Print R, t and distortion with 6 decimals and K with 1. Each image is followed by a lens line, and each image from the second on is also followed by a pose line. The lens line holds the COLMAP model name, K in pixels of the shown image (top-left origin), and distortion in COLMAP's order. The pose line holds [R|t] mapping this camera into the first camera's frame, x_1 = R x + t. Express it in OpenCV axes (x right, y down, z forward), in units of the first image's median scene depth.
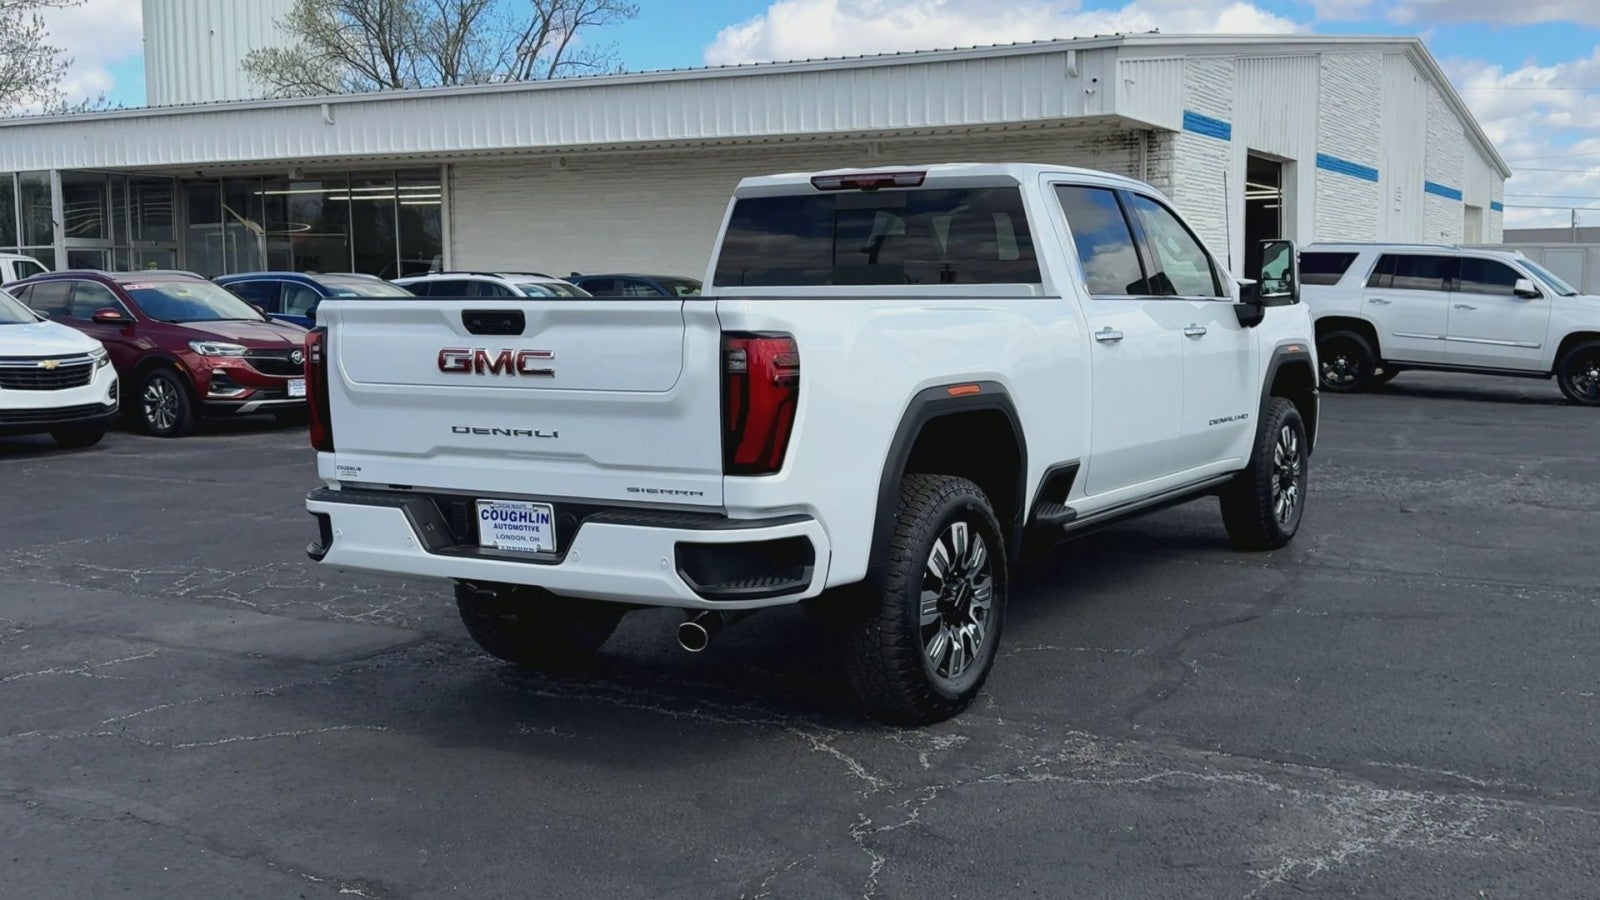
lens RADIAL K [[1611.6, 0, 829.2], [0, 1611.6, 448.4], [0, 0, 1]] dist [0.169179, -0.391194]
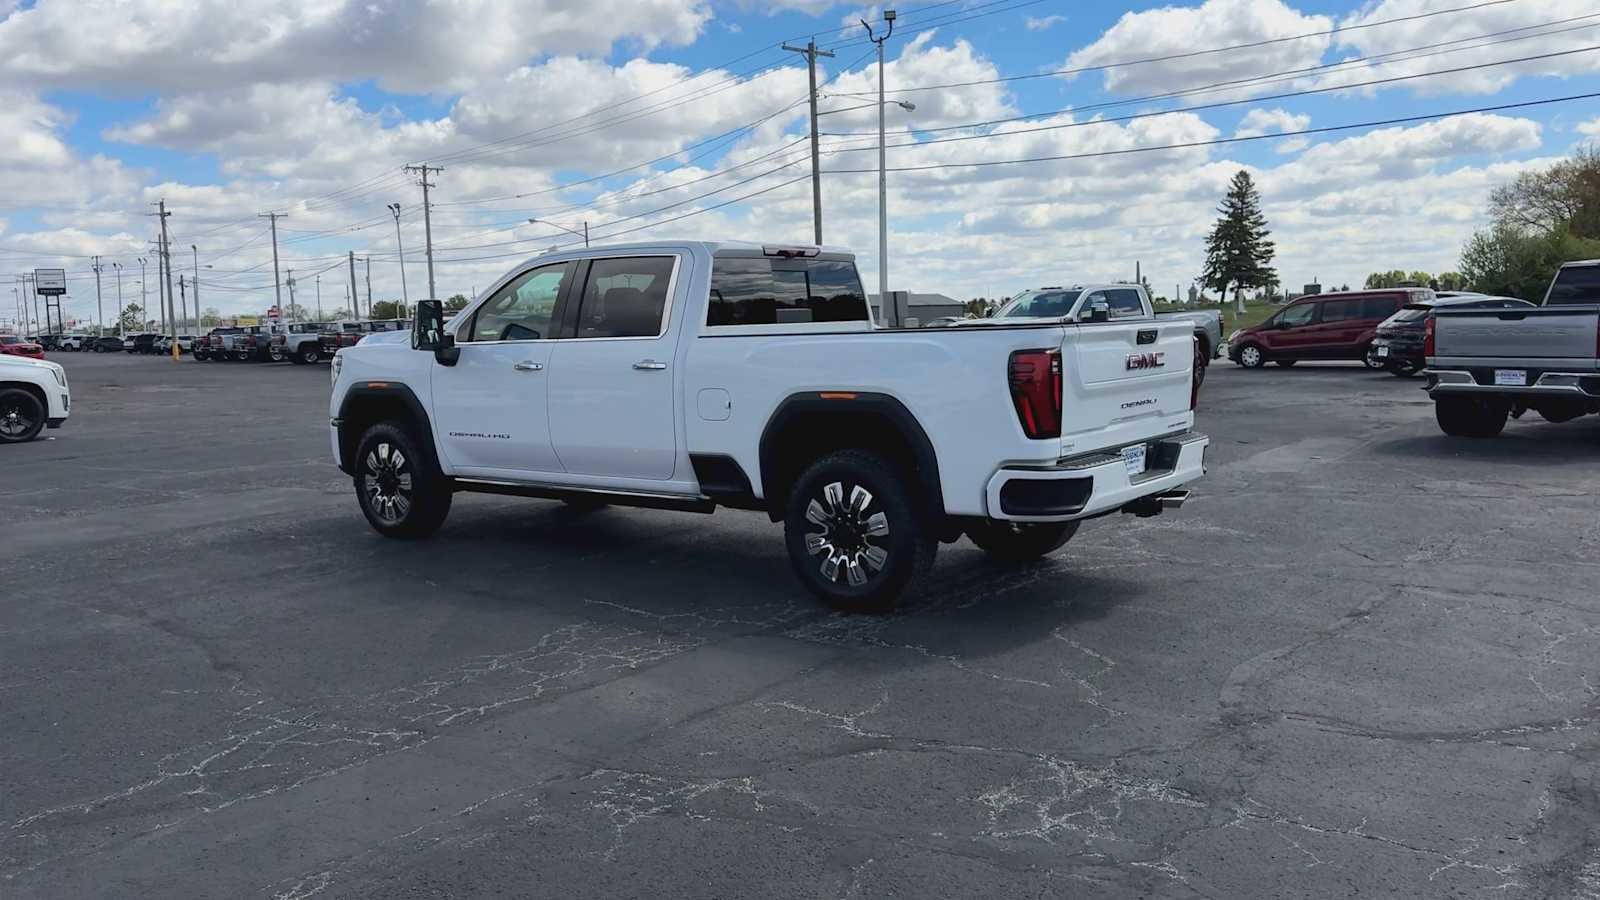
lens RADIAL K [[1270.2, 0, 795.7], [0, 1270.2, 483.2], [0, 0, 1]] dist [0.096857, -0.151857]
pose [[0.132243, -0.124618, 0.983353, -1.514581], [0.121013, 0.986674, 0.108765, -0.112377], [-0.983803, 0.104615, 0.145561, 1.148631]]
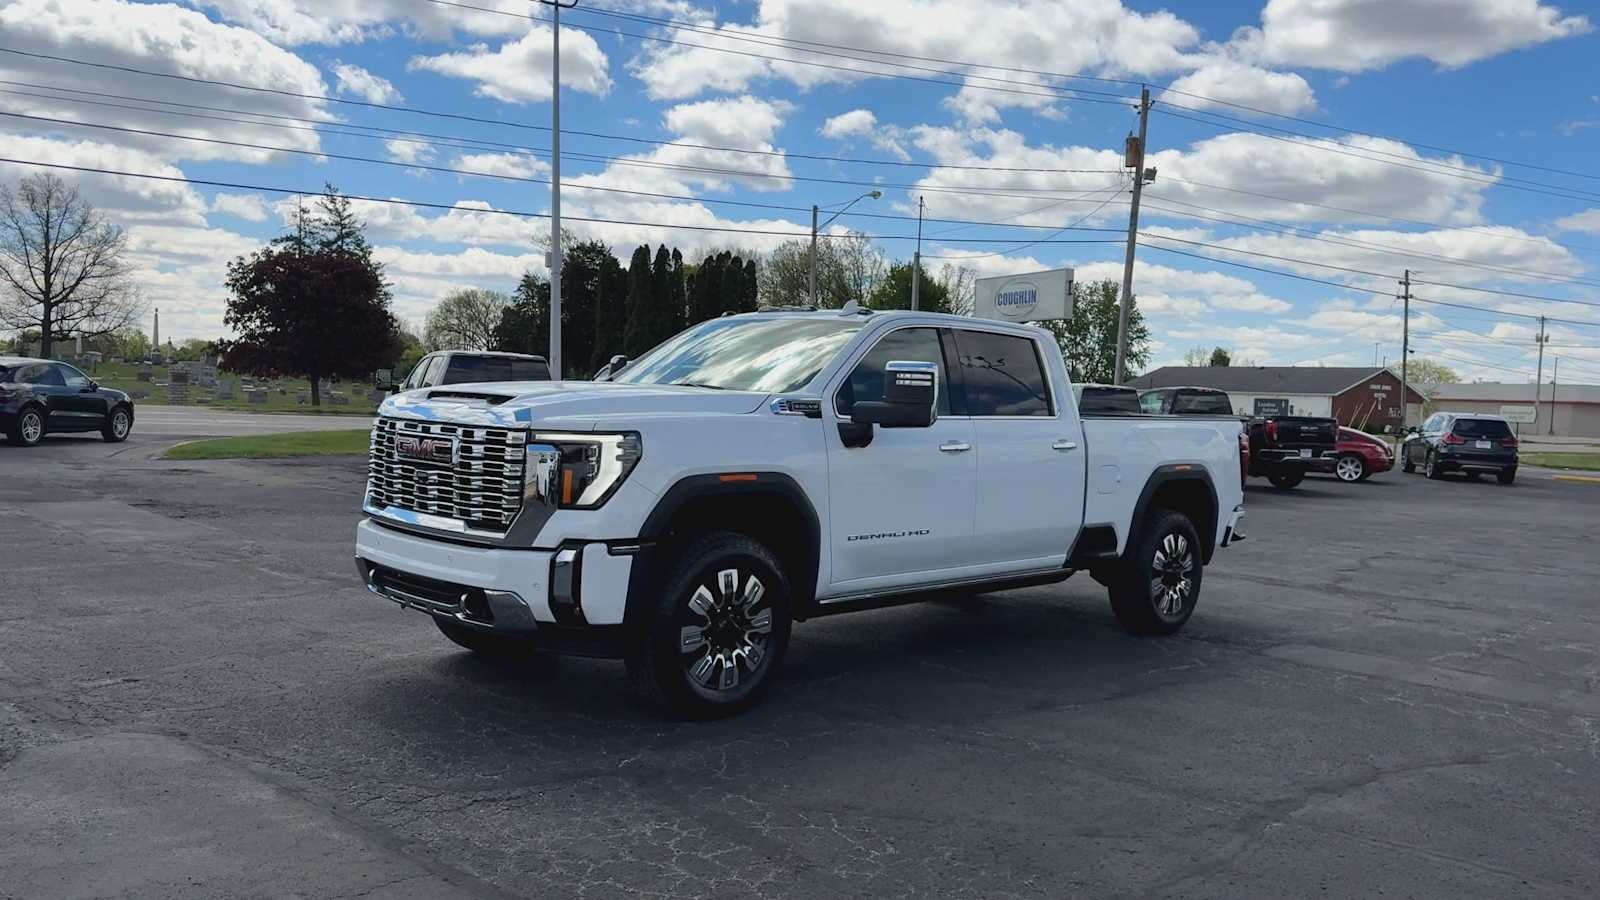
lens RADIAL K [[1260.2, 0, 798.3], [0, 1260.2, 490.0], [0, 0, 1]] dist [0.045101, -0.004871]
pose [[-0.968771, -0.051991, 0.242444, -0.162501], [-0.011079, 0.985870, 0.167147, -0.296836], [-0.247708, 0.159241, -0.955658, 2.991750]]
